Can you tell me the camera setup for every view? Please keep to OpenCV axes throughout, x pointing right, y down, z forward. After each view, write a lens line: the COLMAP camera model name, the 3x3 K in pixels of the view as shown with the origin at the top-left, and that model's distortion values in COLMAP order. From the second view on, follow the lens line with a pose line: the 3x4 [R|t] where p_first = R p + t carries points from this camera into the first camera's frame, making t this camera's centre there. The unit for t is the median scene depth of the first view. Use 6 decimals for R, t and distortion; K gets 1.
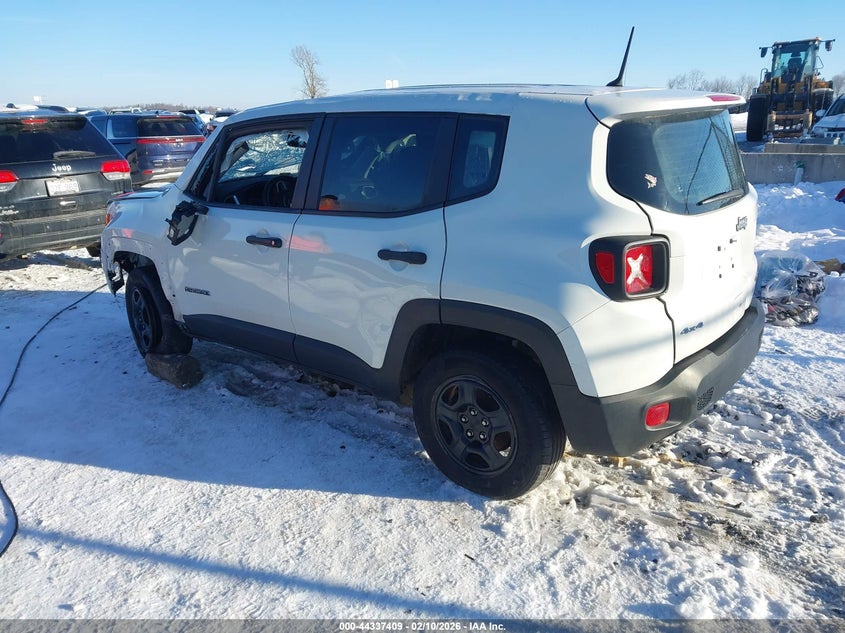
lens RADIAL K [[673.2, 0, 420.0], [0, 673.2, 313.8], [0, 0, 1]] dist [0.014159, 0.004891]
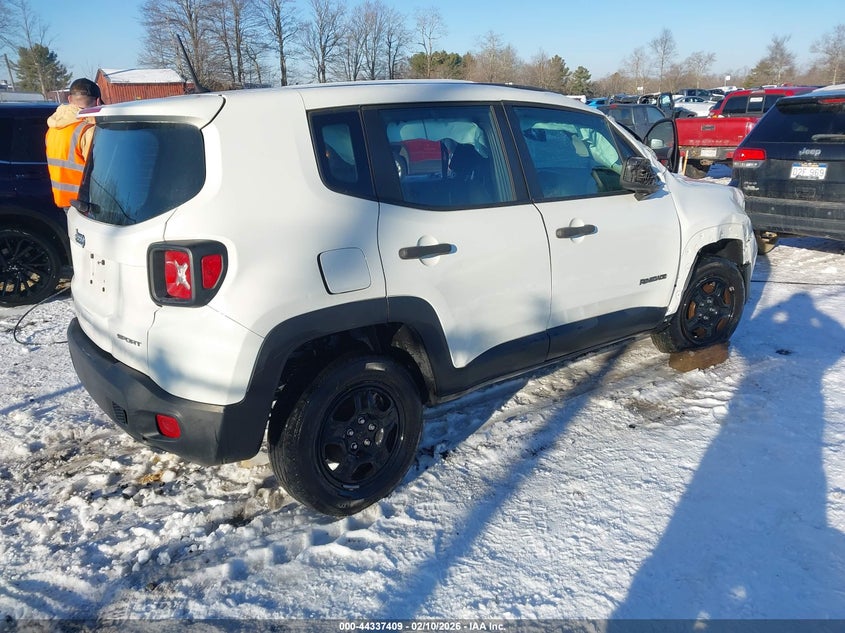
lens RADIAL K [[673.2, 0, 422.2], [0, 673.2, 313.5], [0, 0, 1]] dist [0.014159, 0.004891]
pose [[-0.245054, 0.303459, -0.920794, 0.572844], [-0.248286, 0.898437, 0.362168, -0.229357], [0.937178, 0.317371, -0.144821, 0.726993]]
